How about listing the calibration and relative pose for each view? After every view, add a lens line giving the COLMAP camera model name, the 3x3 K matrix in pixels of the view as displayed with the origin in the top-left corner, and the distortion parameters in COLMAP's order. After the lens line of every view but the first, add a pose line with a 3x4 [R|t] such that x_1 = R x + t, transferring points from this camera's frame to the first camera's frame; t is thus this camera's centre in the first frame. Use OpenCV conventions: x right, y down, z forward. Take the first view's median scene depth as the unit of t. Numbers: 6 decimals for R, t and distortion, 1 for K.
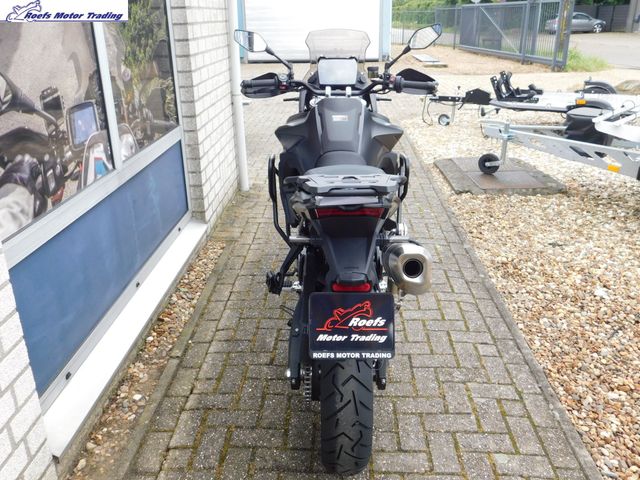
lens RADIAL K [[559.0, 0, 320.0], [0, 559.0, 240.0], [0, 0, 1]] dist [-0.005920, -0.007199]
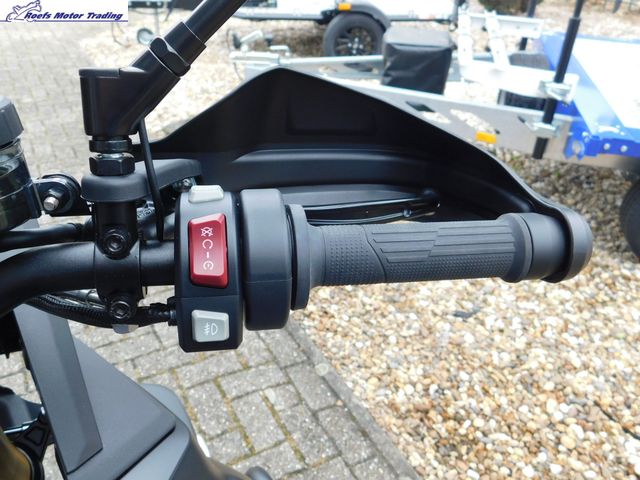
lens RADIAL K [[559.0, 0, 320.0], [0, 559.0, 240.0], [0, 0, 1]] dist [-0.005920, -0.007199]
pose [[0.855942, -0.245082, 0.455299, 0.042239], [0.158437, 0.962492, 0.220244, -0.125188], [-0.492199, -0.116380, 0.862668, 0.371587]]
